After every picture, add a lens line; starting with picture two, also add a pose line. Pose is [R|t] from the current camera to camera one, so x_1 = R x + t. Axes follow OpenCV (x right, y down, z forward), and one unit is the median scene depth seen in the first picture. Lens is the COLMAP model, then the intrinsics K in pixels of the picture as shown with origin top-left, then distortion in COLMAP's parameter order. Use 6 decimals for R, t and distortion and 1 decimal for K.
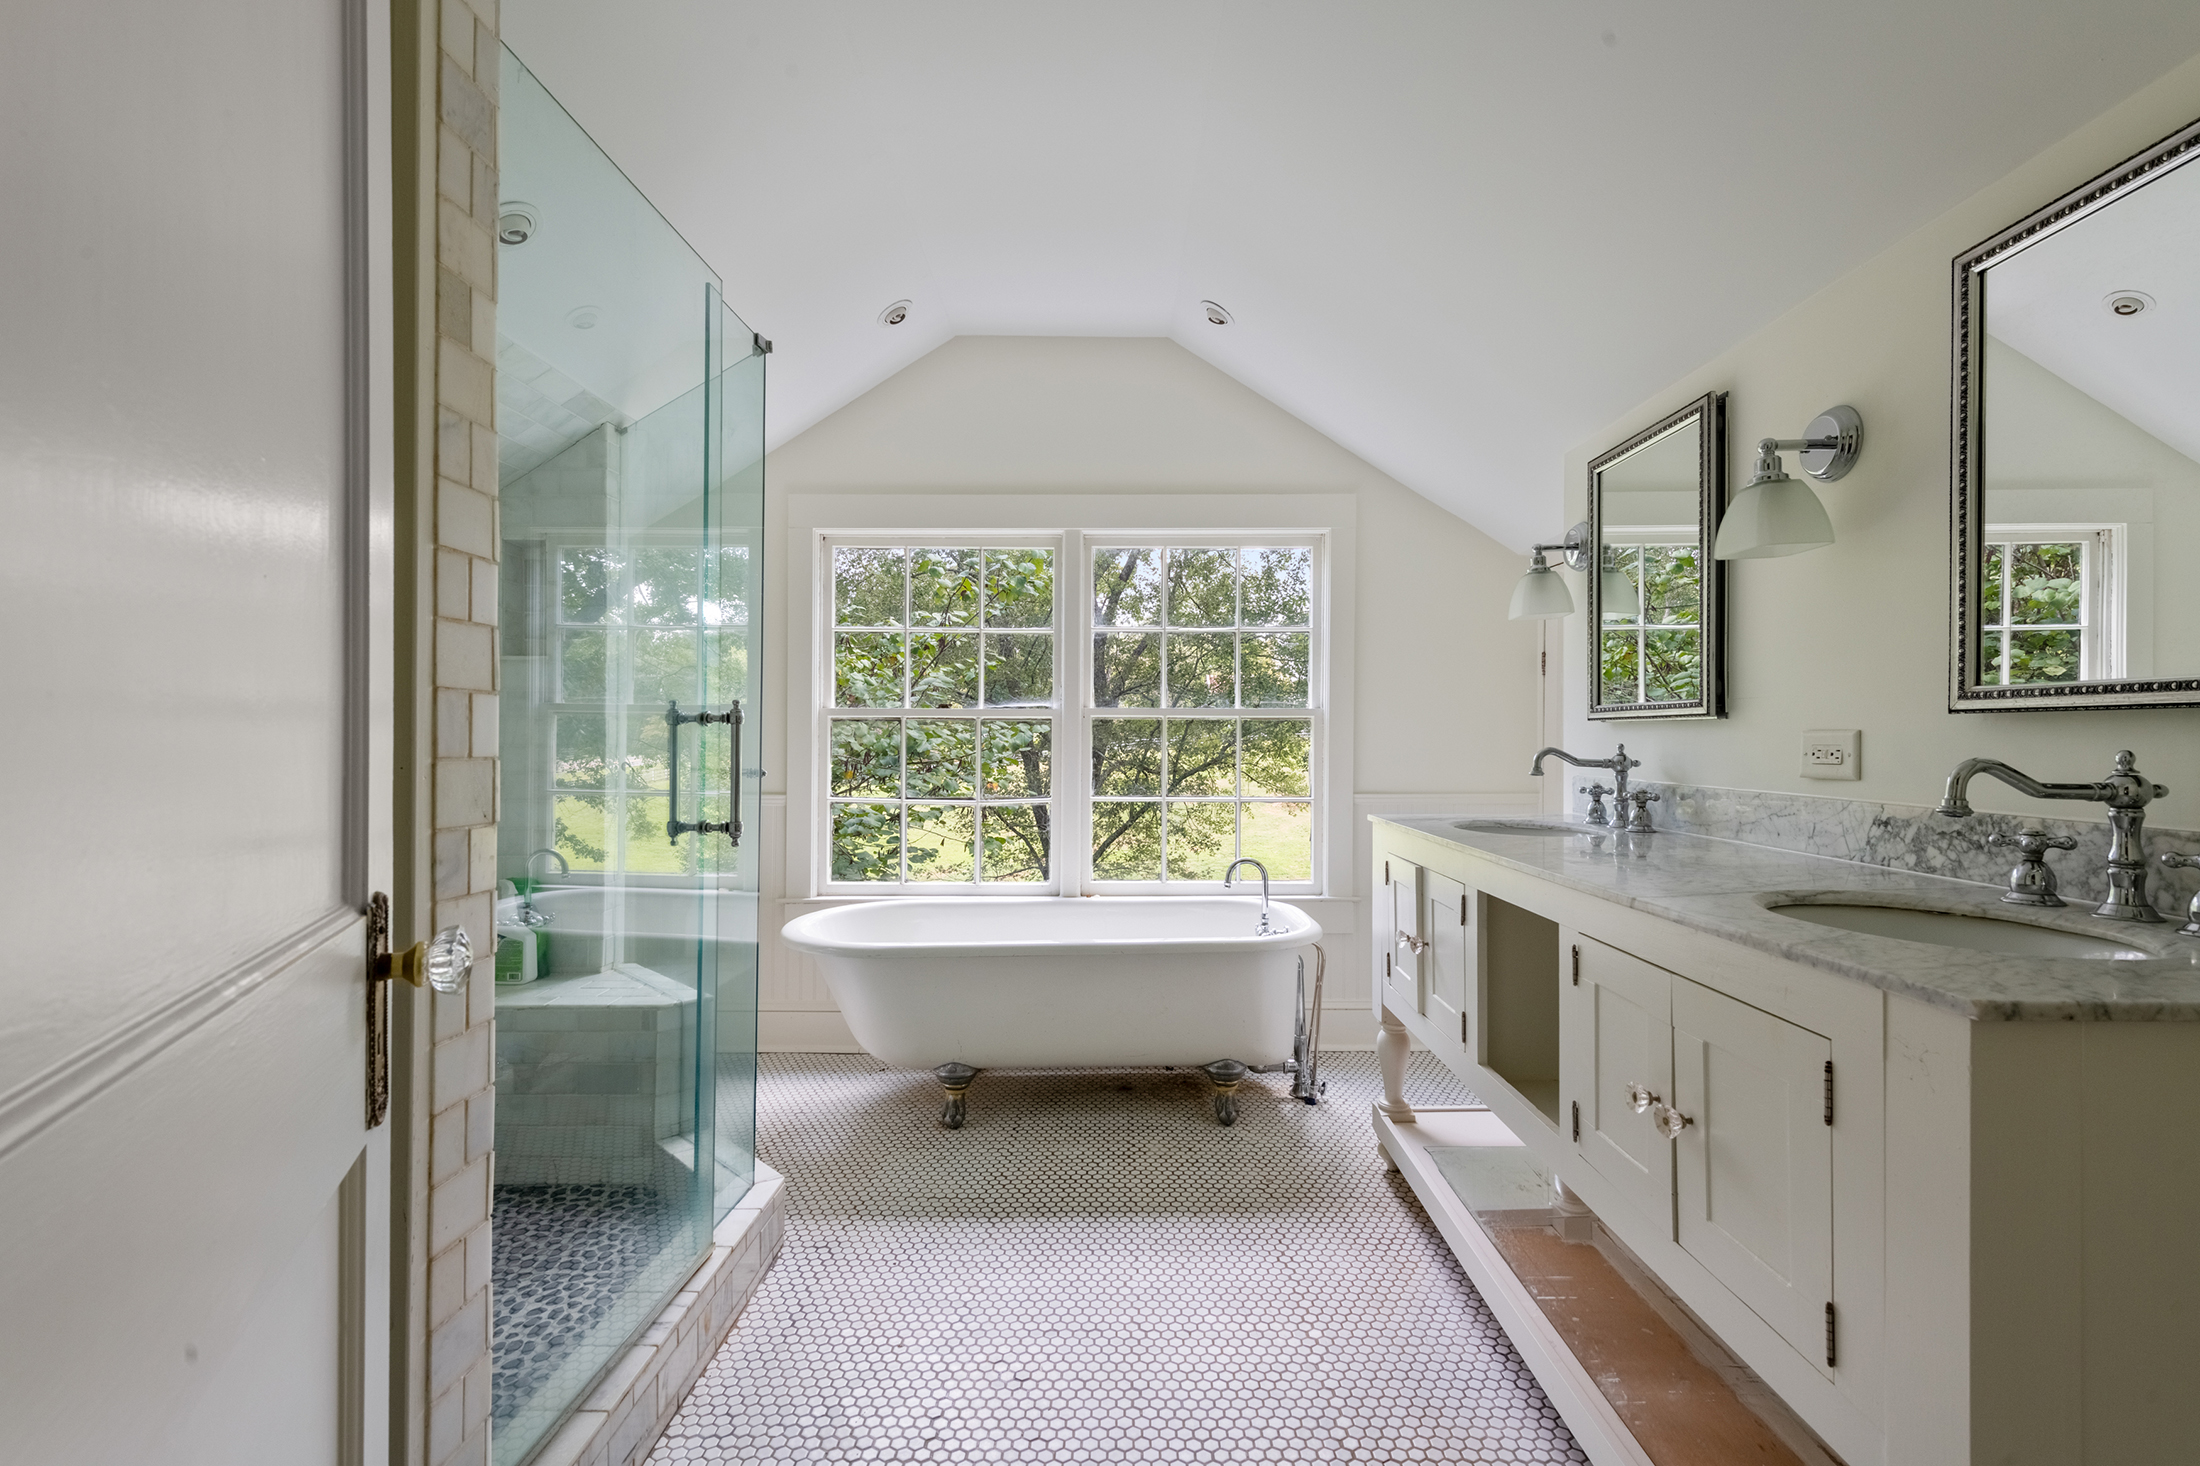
lens RADIAL K [[1000.0, 0, 1100.5], [0, 1000.0, 727.7], [0, 0, 1]] dist [0.003886, -0.000787]
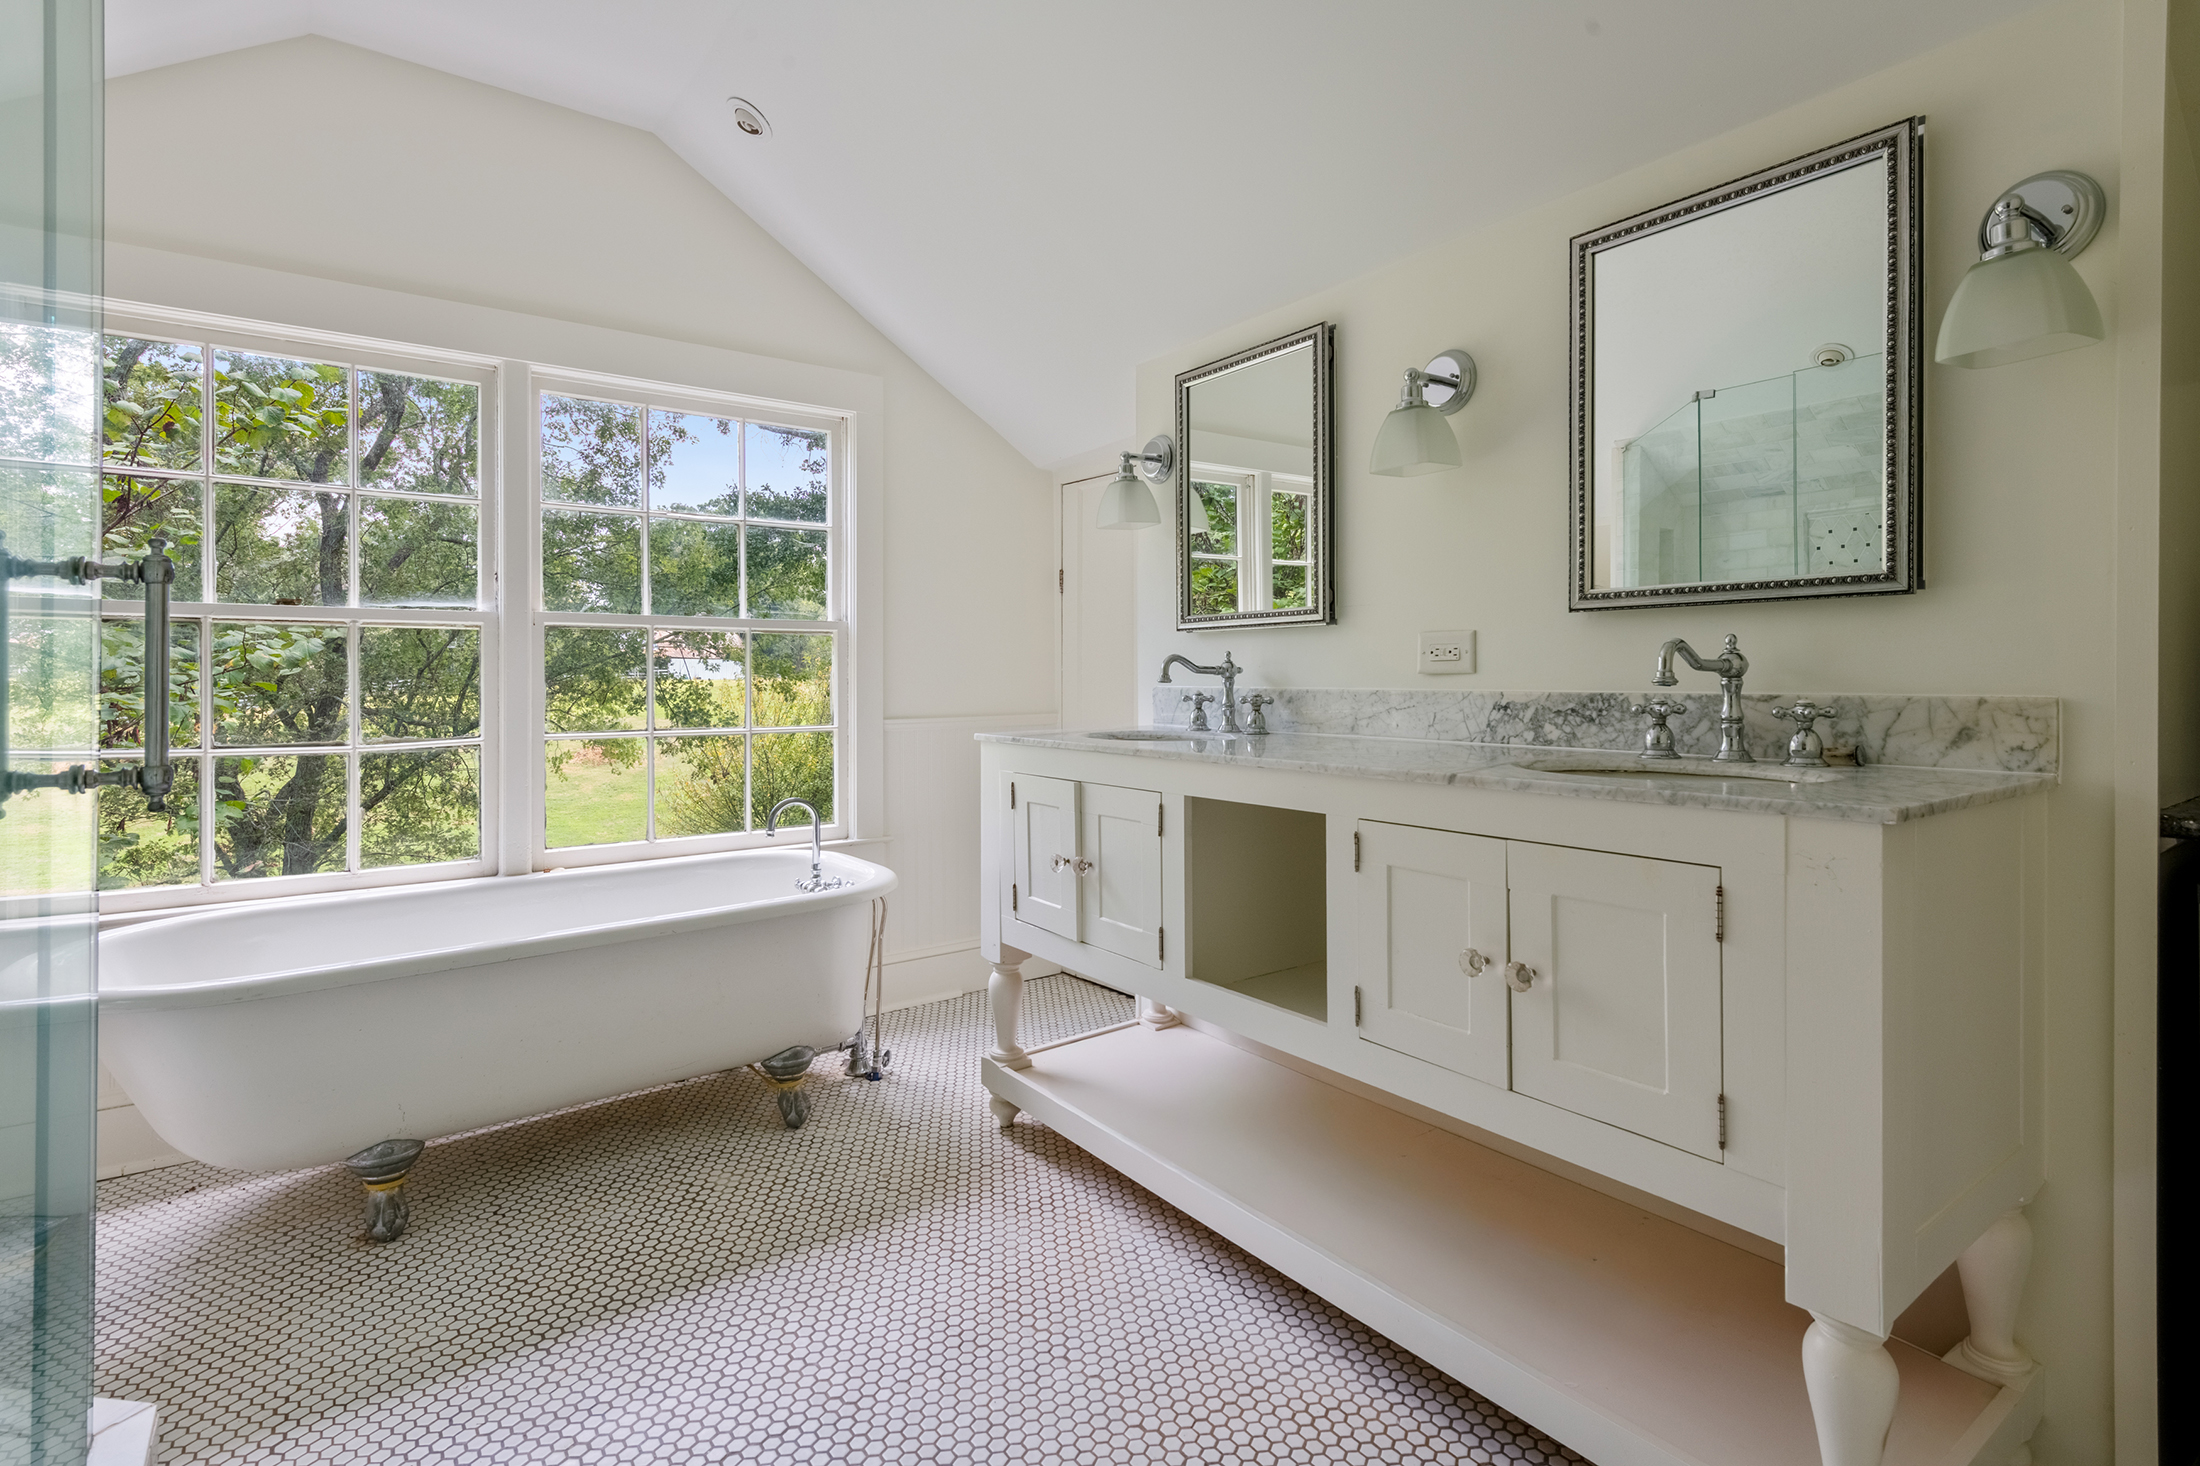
lens RADIAL K [[1083.4, 0, 1110.2], [0, 1083.4, 681.0], [0, 0, 1]] dist [0.001673, -0.001650]
pose [[0.789432, -0.005266, 0.613816, -0.236844], [0.000511, 0.999968, 0.007922, 0.034449], [-0.613838, -0.005941, 0.789409, 0.177920]]
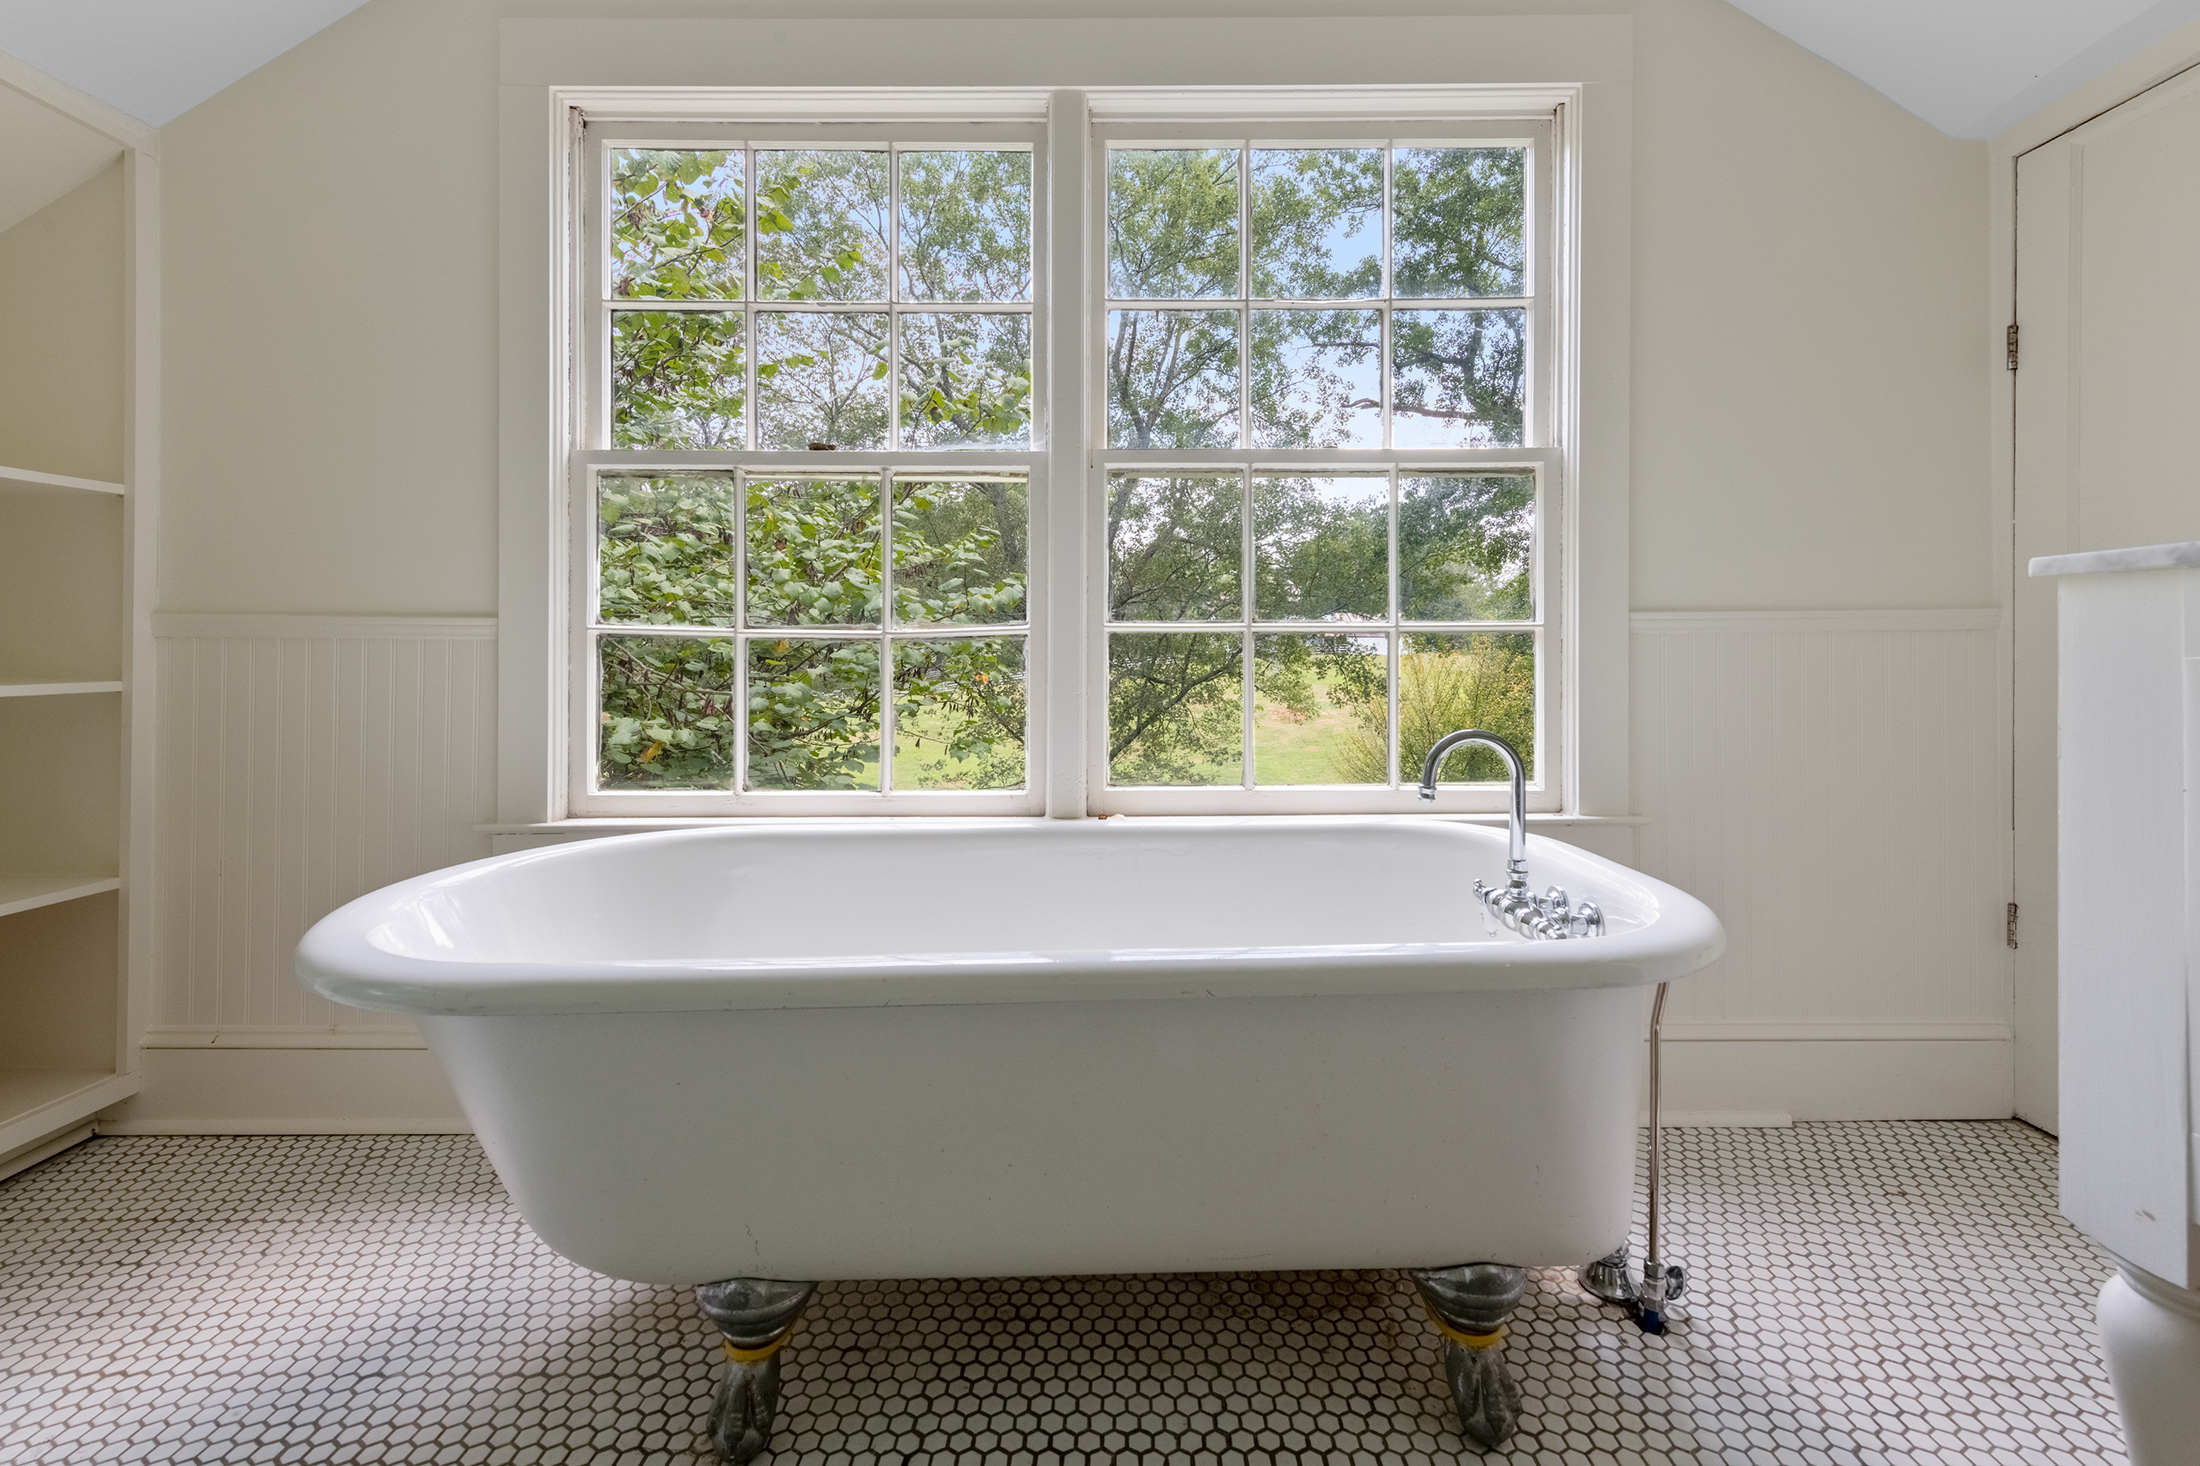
lens RADIAL K [[882.4, 0, 1116.3], [0, 882.4, 663.4], [0, 0, 1]] dist [0.005745, -0.001308]
pose [[0.999907, -0.002648, 0.013395, -0.014925], [0.002536, 0.999962, 0.008369, 0.122017], [-0.013417, -0.008334, 0.999875, 0.772058]]
